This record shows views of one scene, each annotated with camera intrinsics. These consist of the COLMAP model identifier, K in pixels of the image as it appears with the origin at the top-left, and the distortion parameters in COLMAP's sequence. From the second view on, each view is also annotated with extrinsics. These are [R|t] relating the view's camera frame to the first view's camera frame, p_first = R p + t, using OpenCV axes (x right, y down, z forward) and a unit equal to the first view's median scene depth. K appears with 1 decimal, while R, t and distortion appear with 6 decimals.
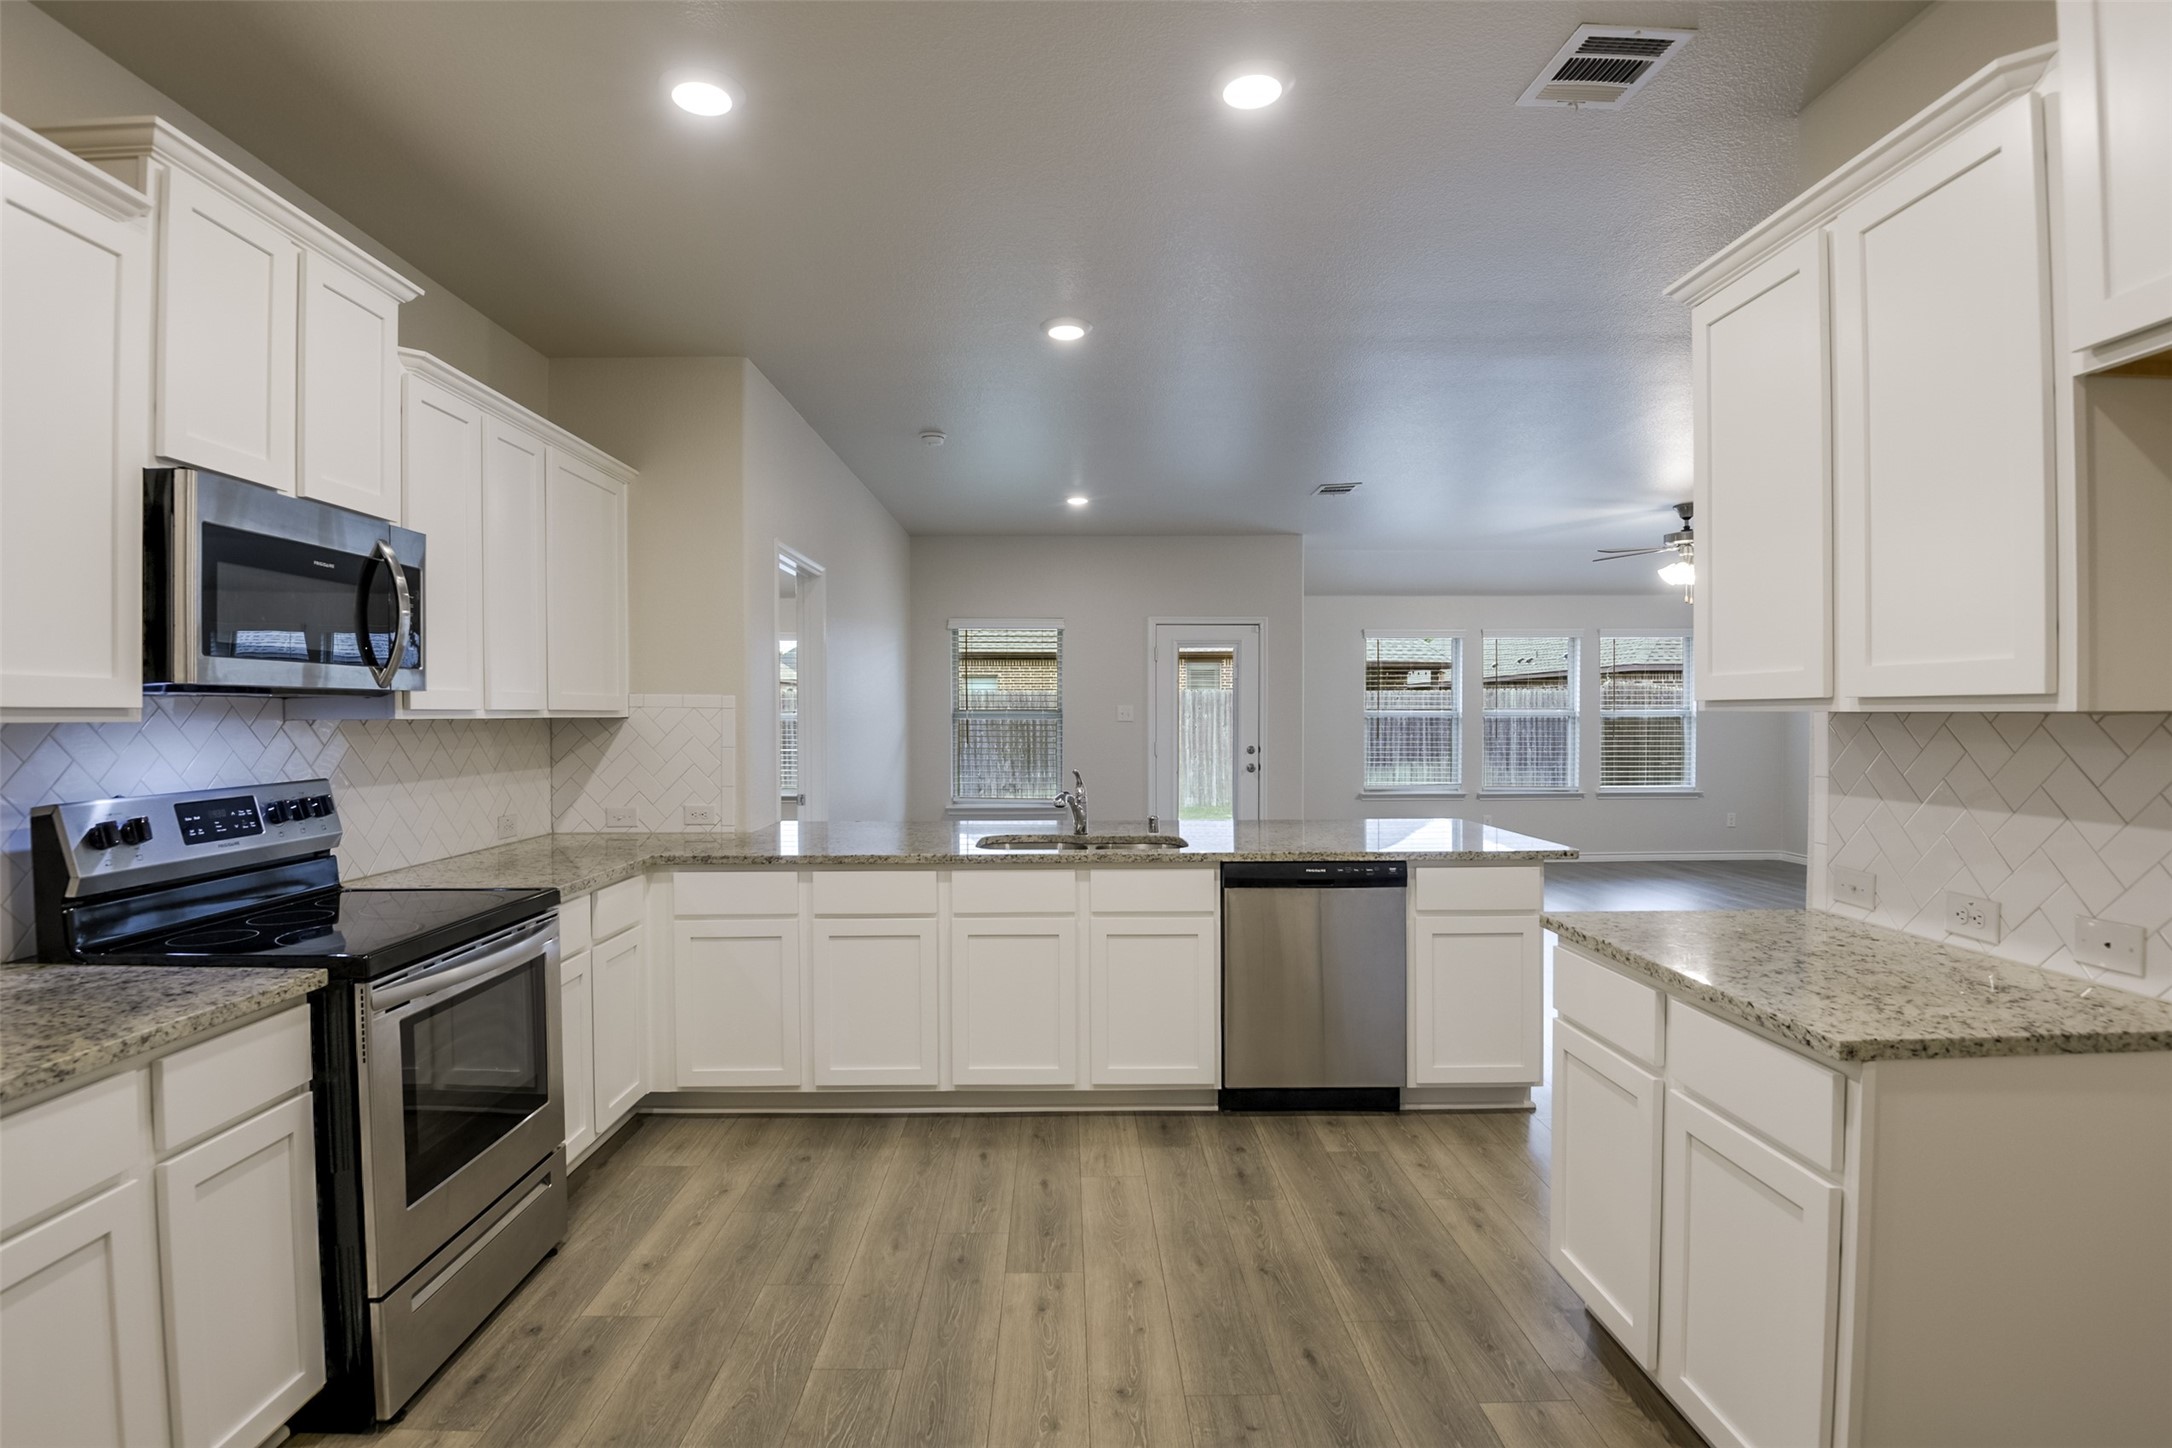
lens RADIAL K [[1058.6, 0, 1077.9], [0, 1058.6, 719.5], [0, 0, 1]] dist [-0.011134, -0.013811]
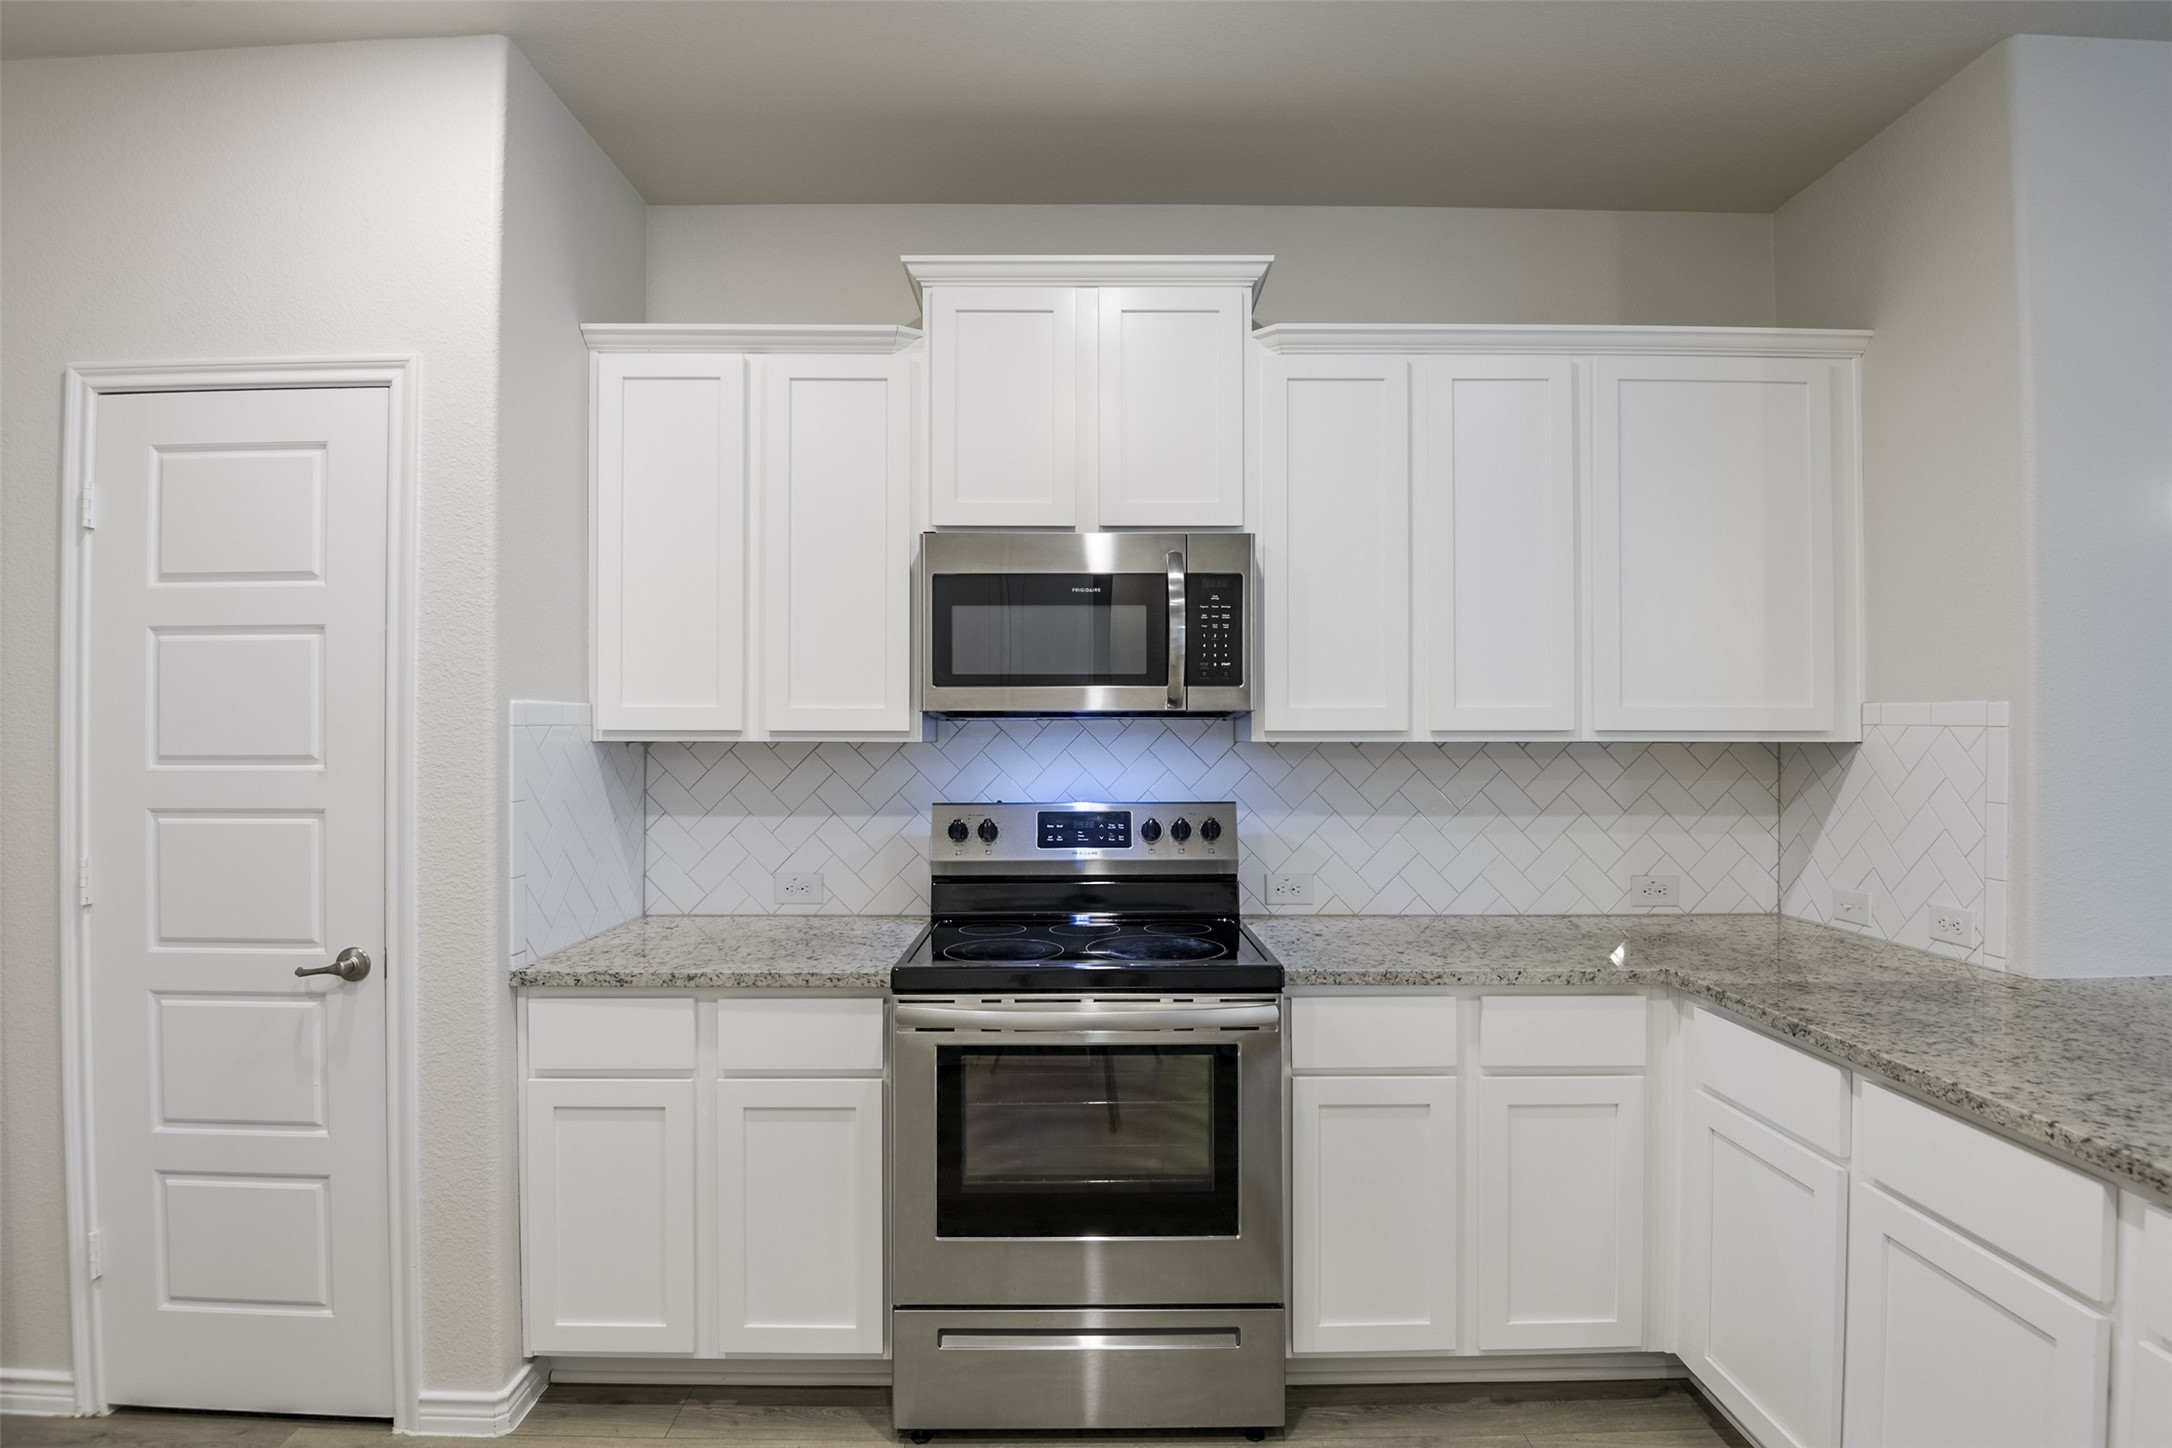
lens RADIAL K [[1088.9, 0, 1085.9], [0, 1088.9, 720.8], [0, 0, 1]] dist [-0.009514, -0.015314]
pose [[-0.003057, -0.005513, -0.999980, 0.244849], [-0.006285, 0.999965, -0.005493, -0.010169], [0.999976, 0.006268, -0.003091, 0.722675]]
